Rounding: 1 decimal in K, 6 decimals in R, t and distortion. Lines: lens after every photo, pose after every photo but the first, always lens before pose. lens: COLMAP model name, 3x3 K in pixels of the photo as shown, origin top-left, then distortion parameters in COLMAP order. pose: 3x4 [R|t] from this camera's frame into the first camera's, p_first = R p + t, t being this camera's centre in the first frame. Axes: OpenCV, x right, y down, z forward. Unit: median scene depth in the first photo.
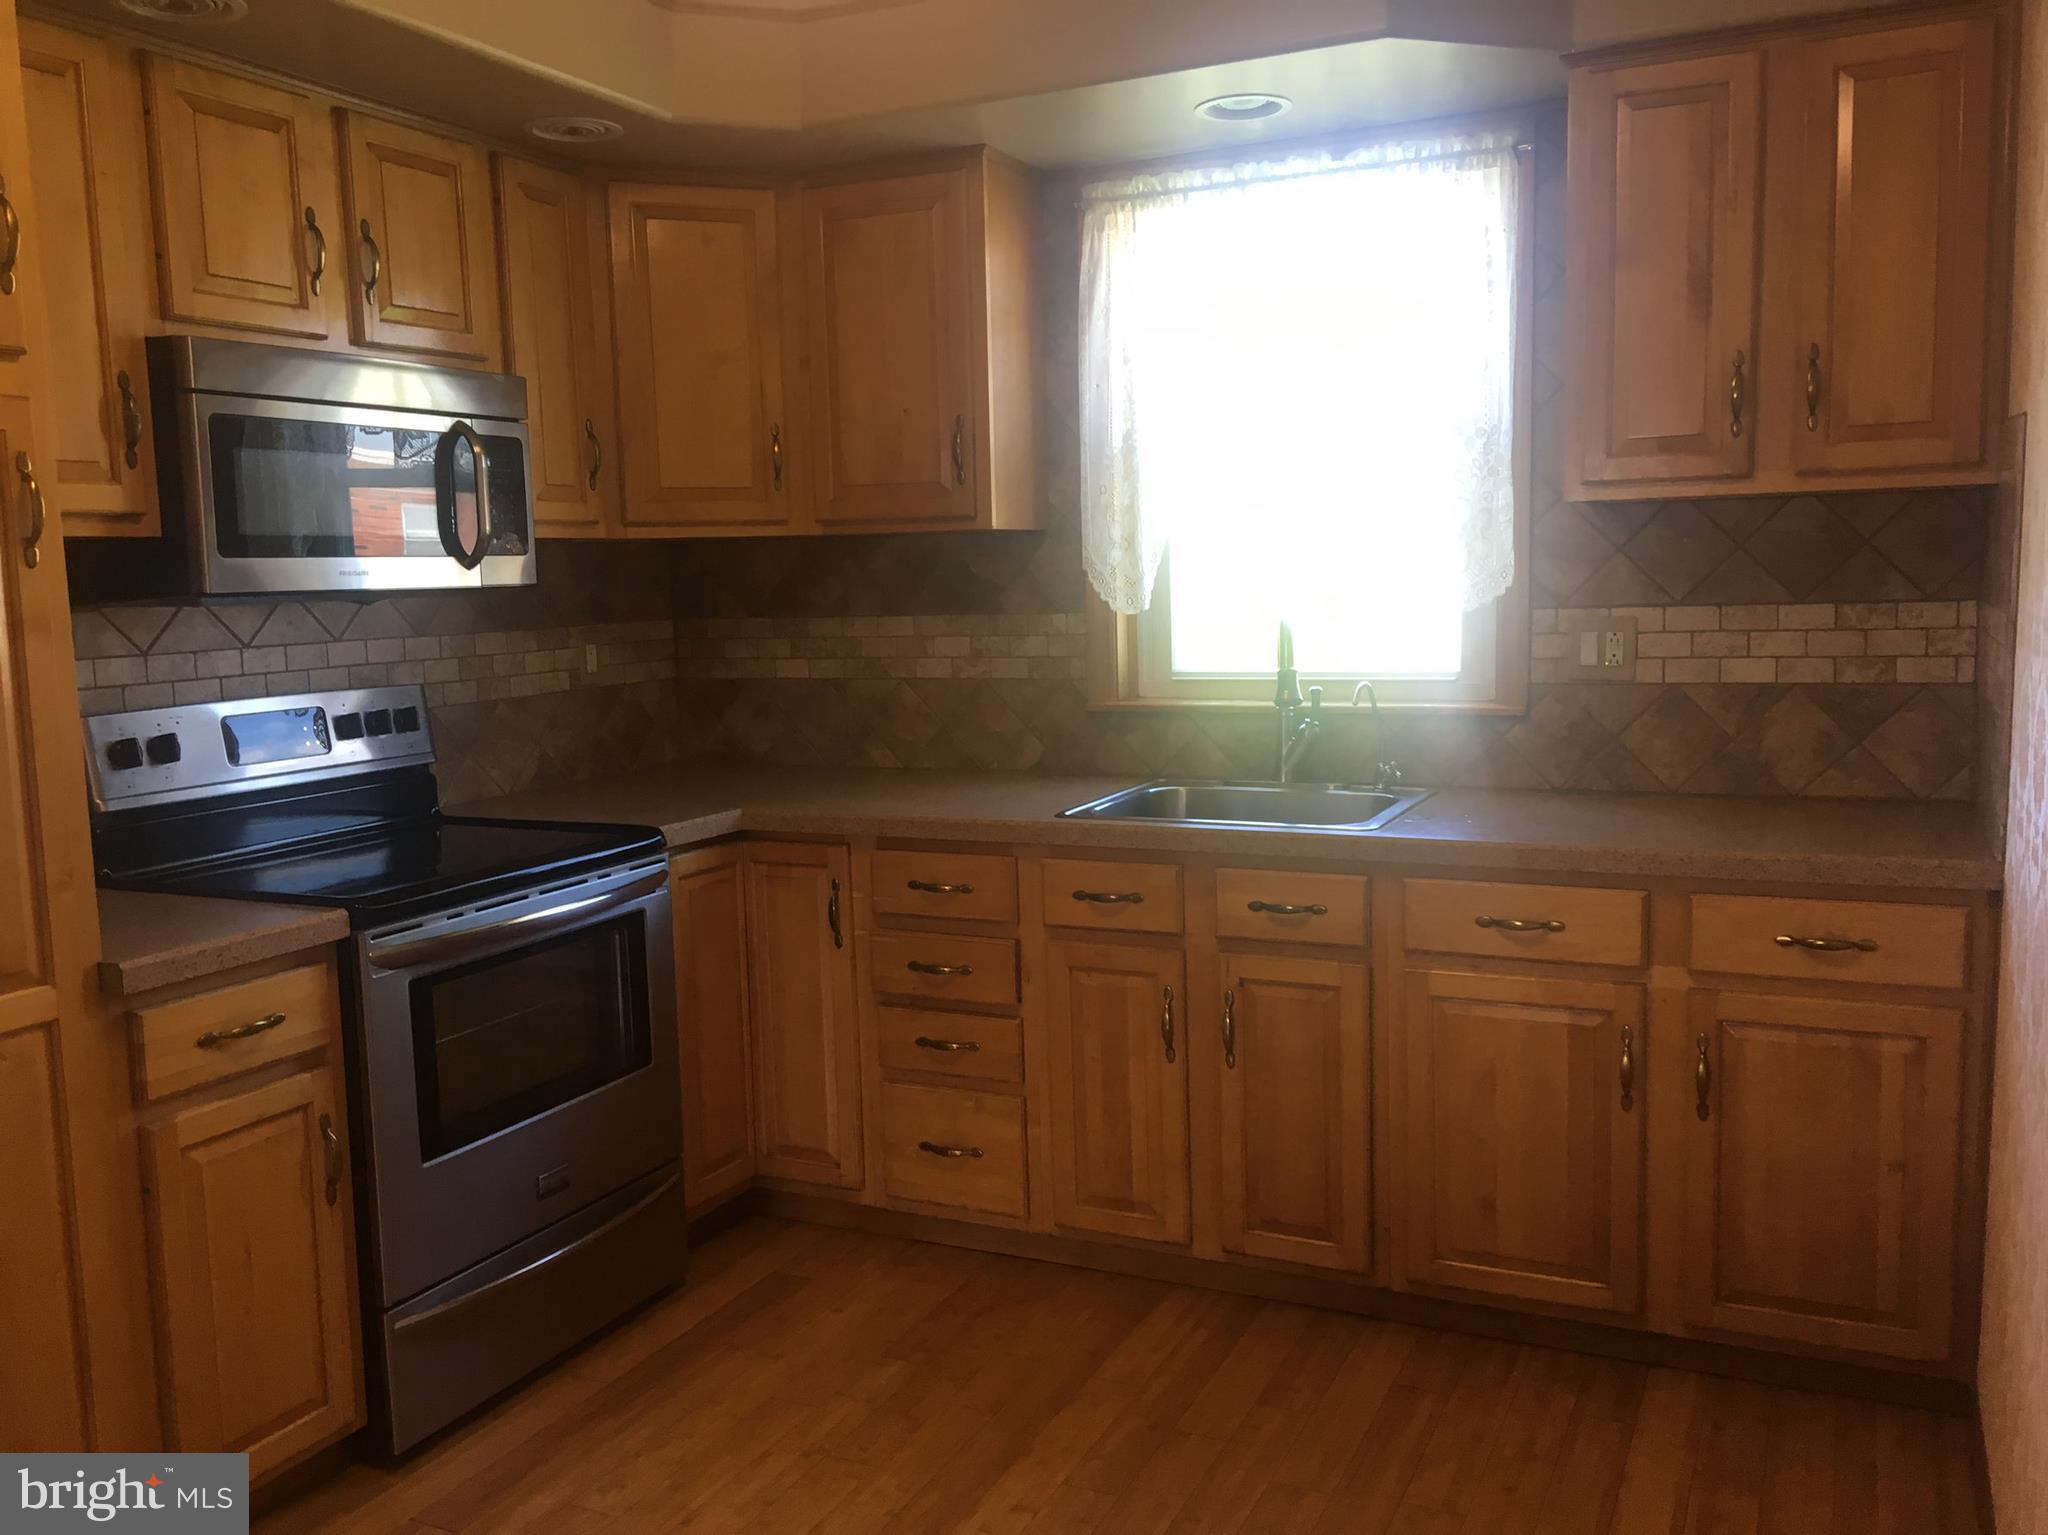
lens RADIAL K [[1710.8, 0, 1021.9], [0, 1710.8, 769.5], [0, 0, 1]] dist [0.015707, -0.003603]
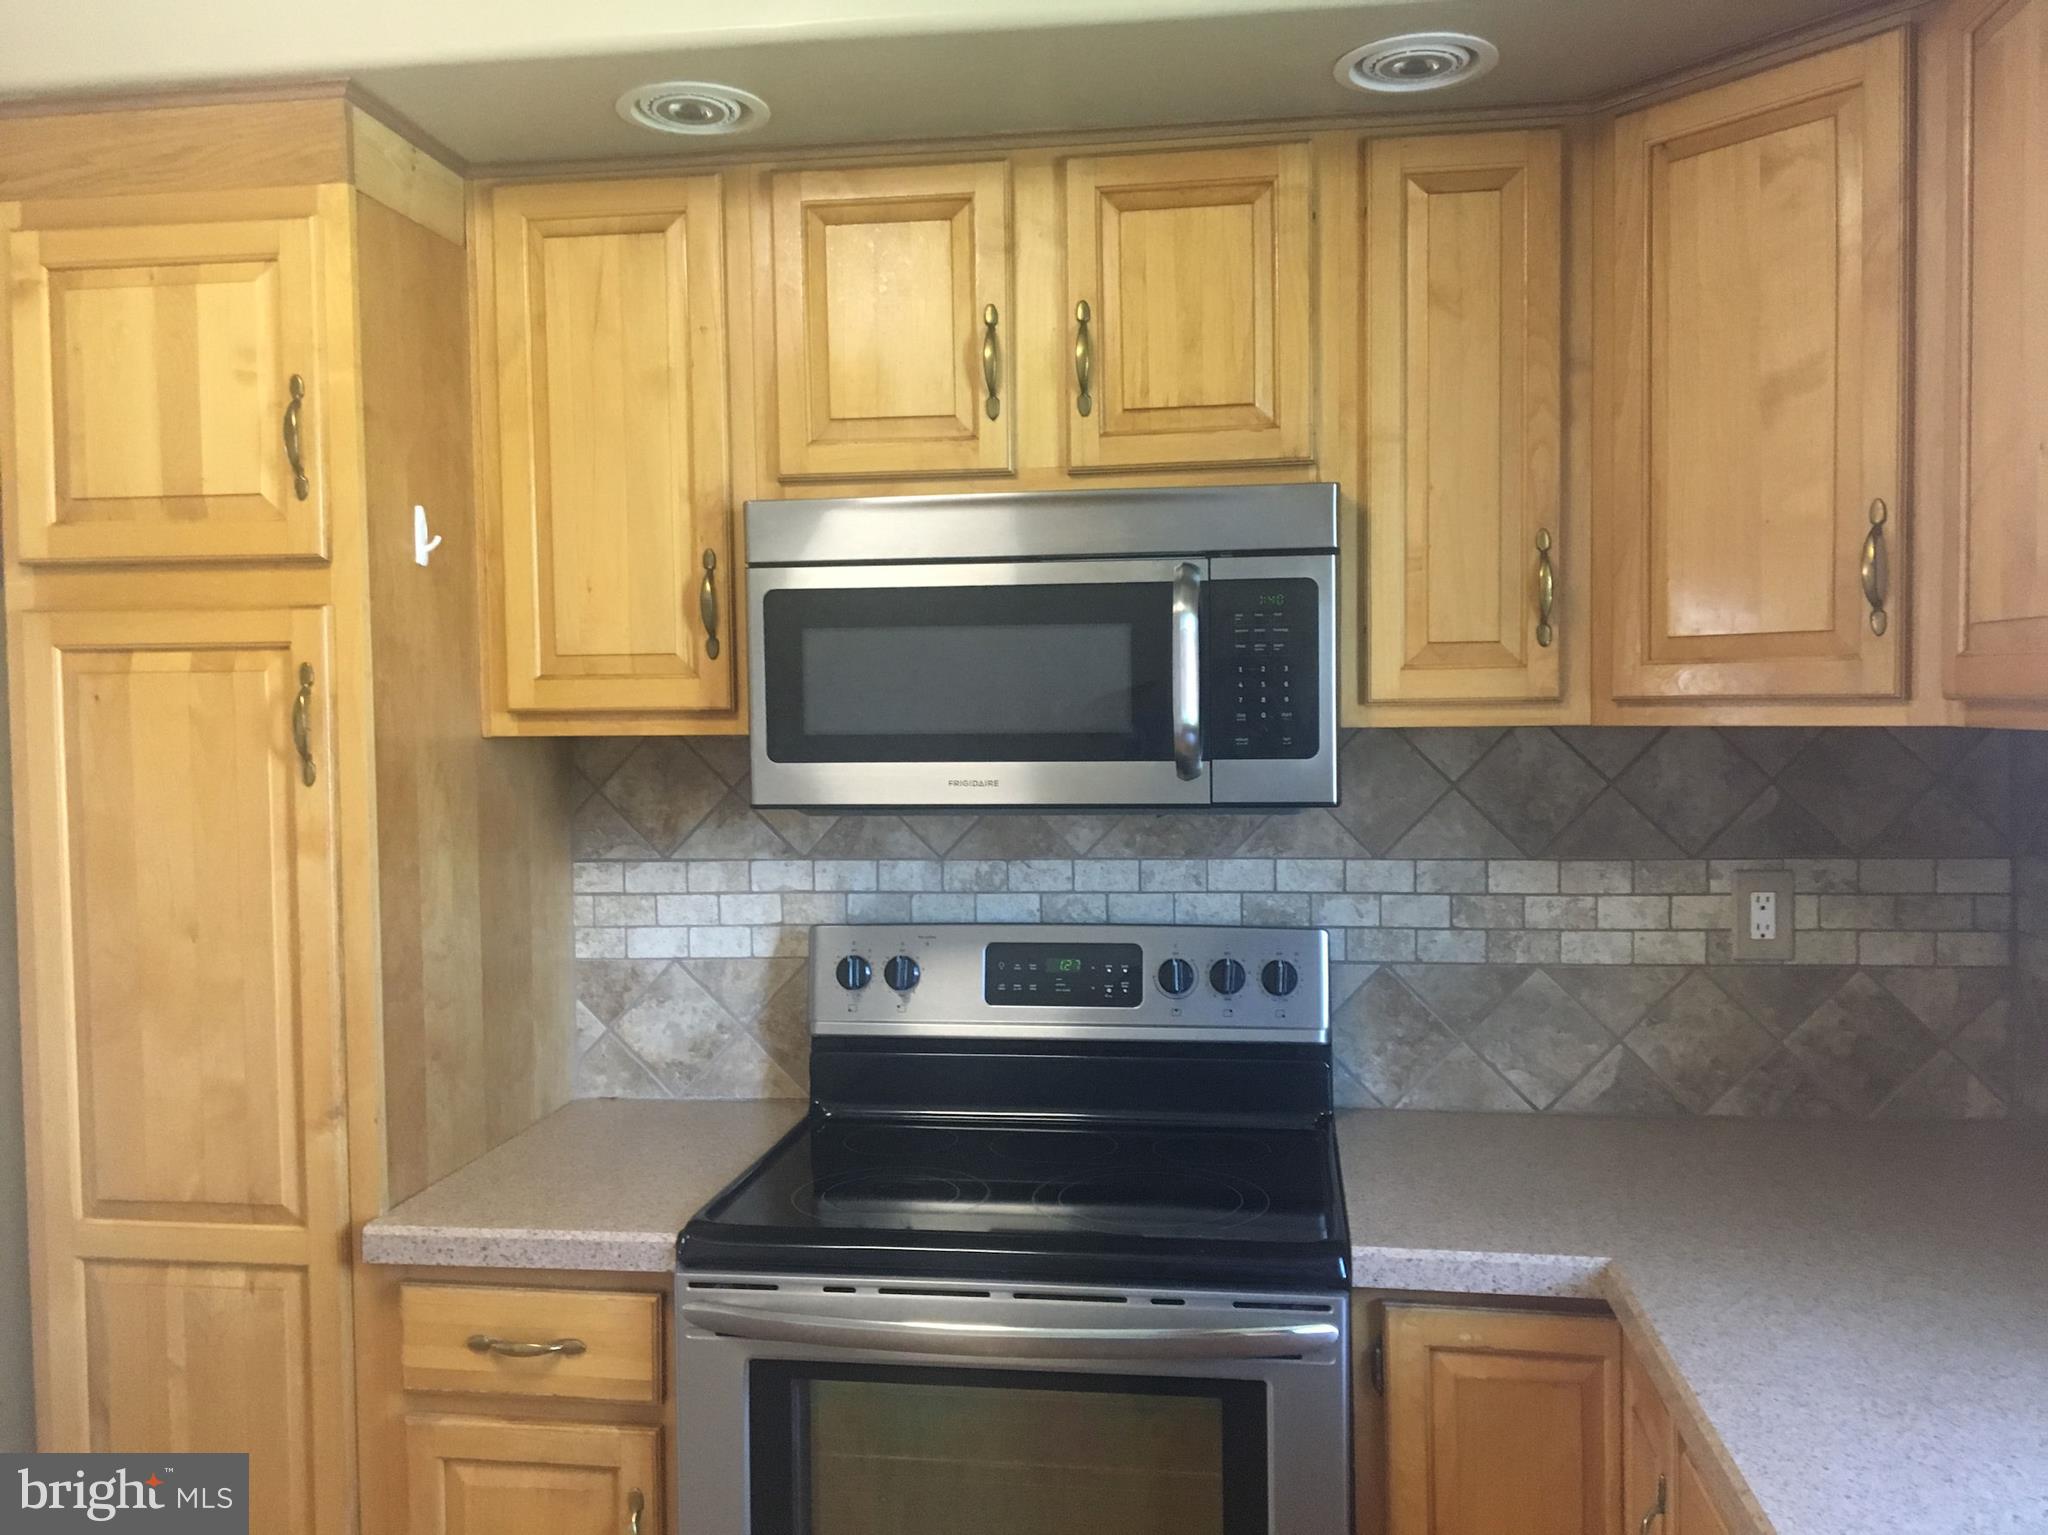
lens RADIAL K [[1710.8, 0, 1023.2], [0, 1710.8, 759.6], [0, 0, 1]] dist [0.015707, -0.003603]
pose [[0.294789, 0.051816, -0.954156, 0.348845], [-0.108014, 0.993936, 0.020605, -0.153787], [0.949438, 0.096989, 0.298598, 0.863781]]
